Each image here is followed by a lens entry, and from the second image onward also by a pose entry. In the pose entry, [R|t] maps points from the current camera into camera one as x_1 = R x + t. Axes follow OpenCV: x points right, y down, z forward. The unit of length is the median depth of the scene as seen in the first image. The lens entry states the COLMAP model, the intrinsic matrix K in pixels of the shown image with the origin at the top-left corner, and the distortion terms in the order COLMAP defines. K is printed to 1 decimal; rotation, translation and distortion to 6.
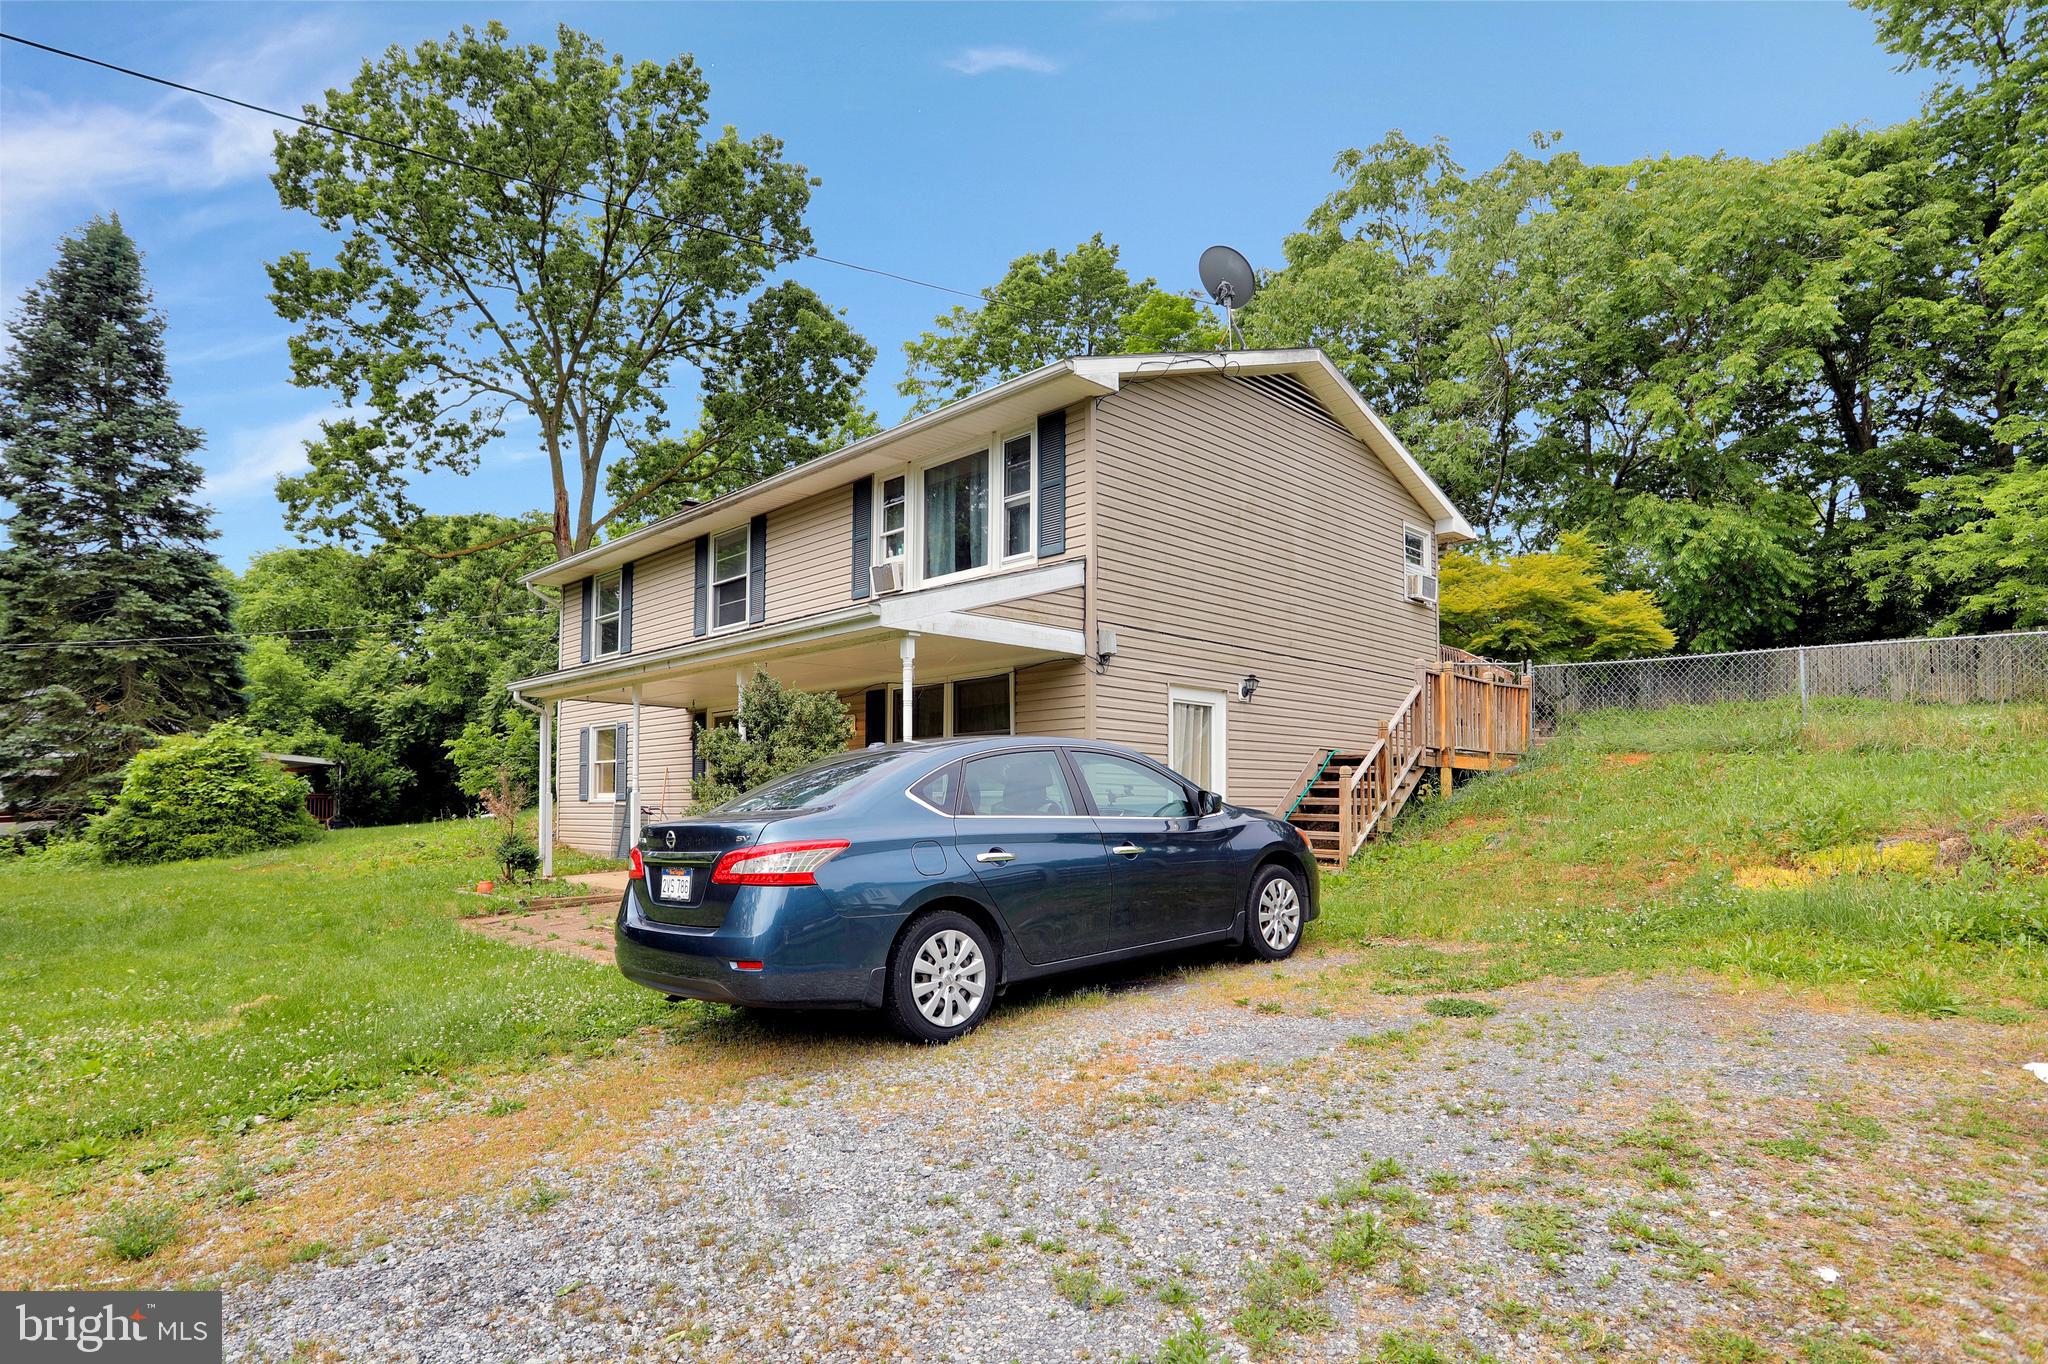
lens RADIAL K [[1099.2, 0, 1023.8], [0, 1099.2, 688.6], [0, 0, 1]] dist [-0.054976, 0.033287]
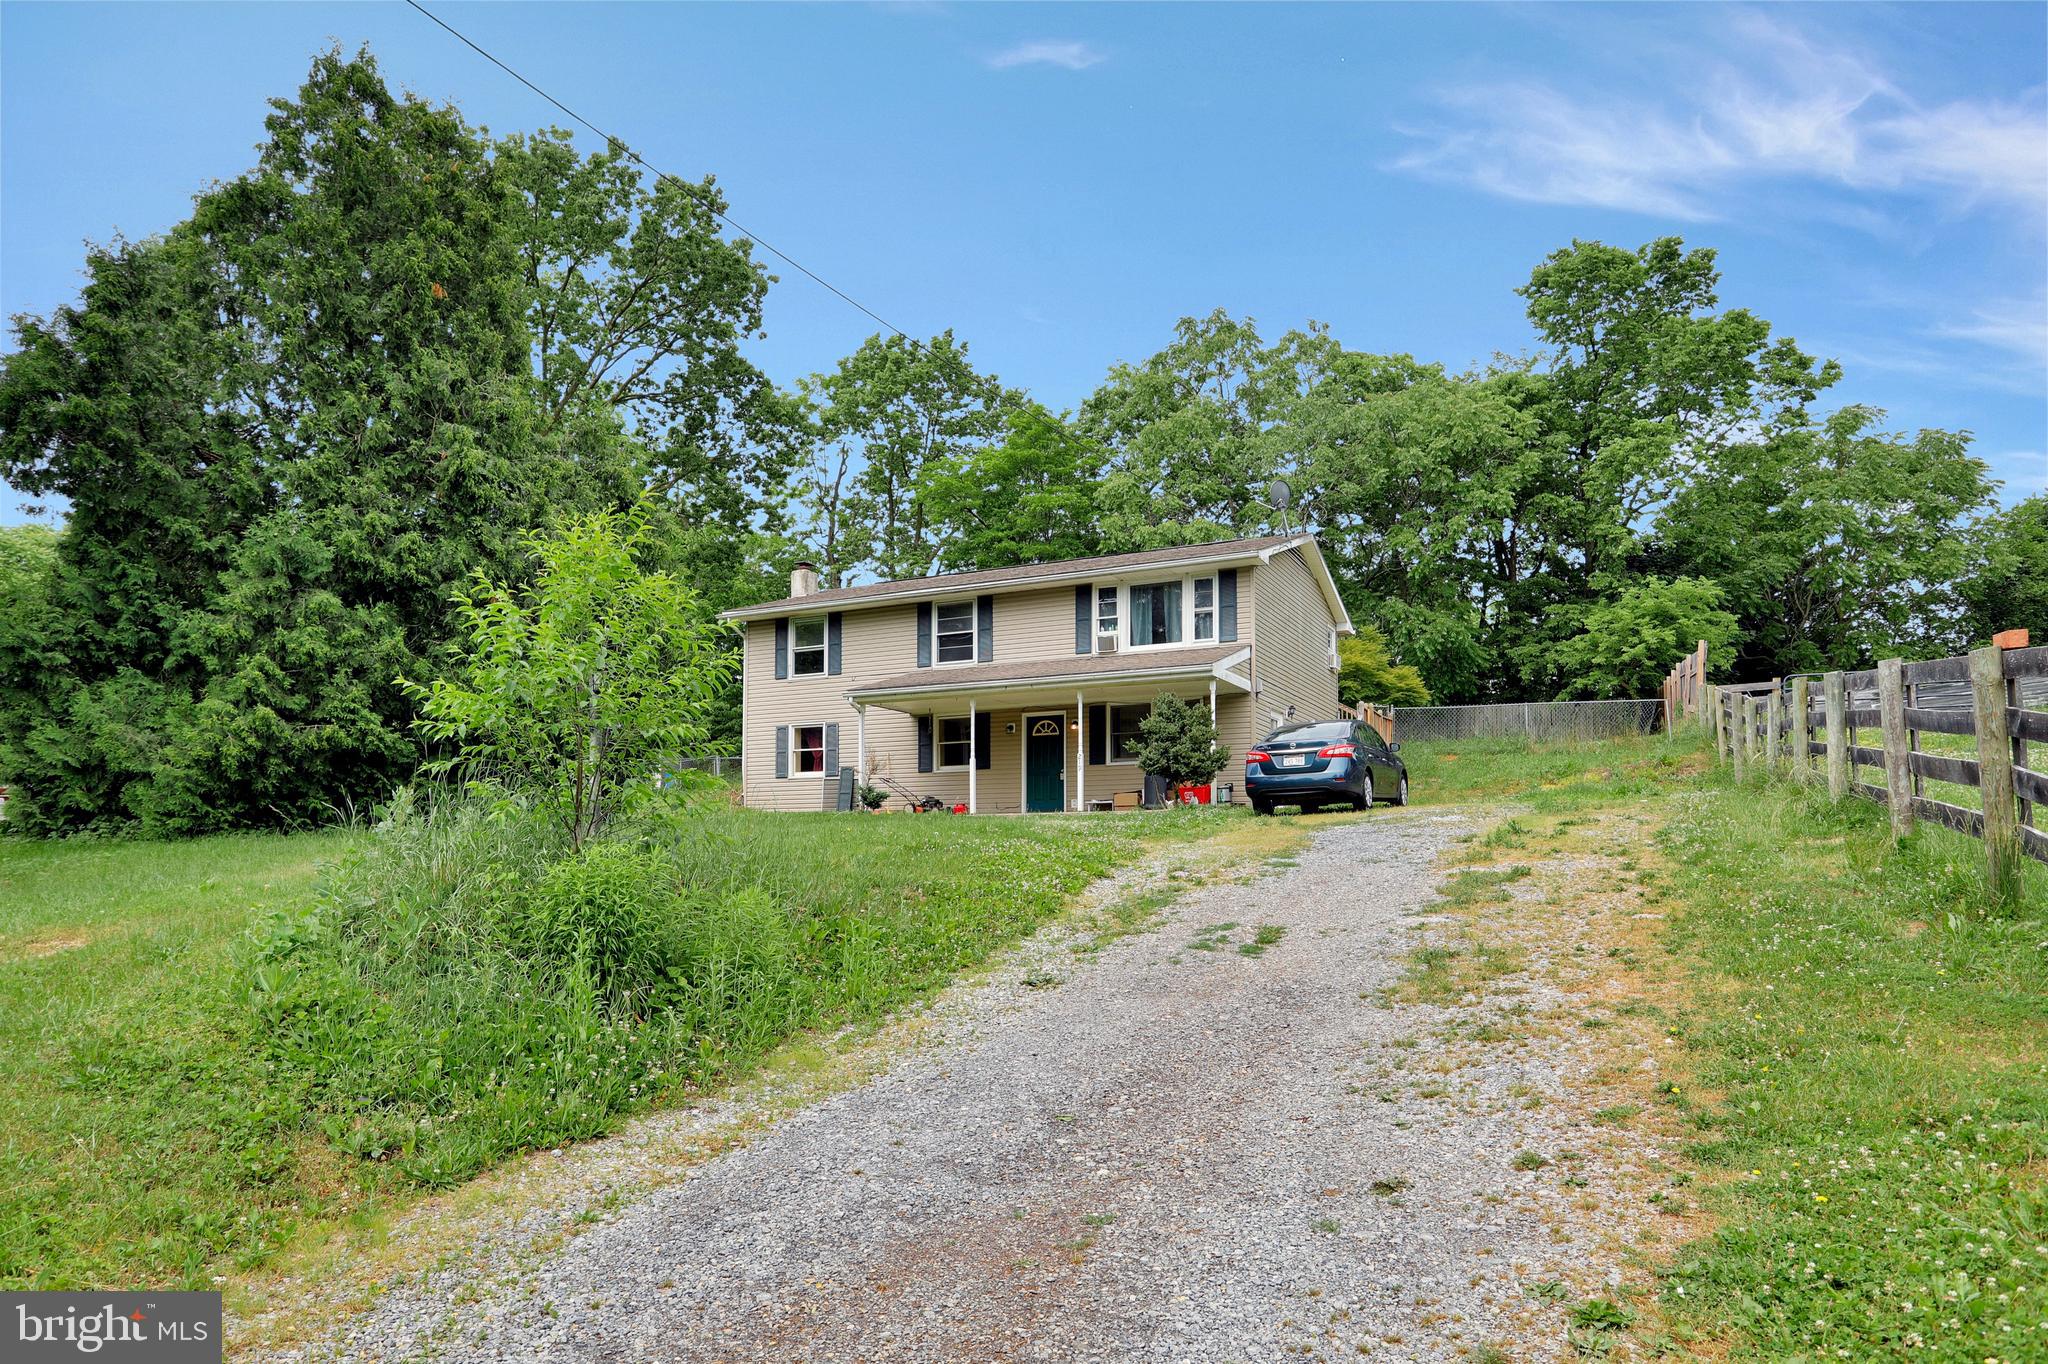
lens RADIAL K [[1209.6, 0, 1024.0], [0, 1209.6, 682.0], [0, 0, 1]] dist [-0.006854, 0.003530]
pose [[0.946358, 0.047526, 0.319606, -0.599926], [-0.034402, 0.998322, -0.046587, 0.040608], [-0.321283, 0.033092, 0.946405, -0.564980]]
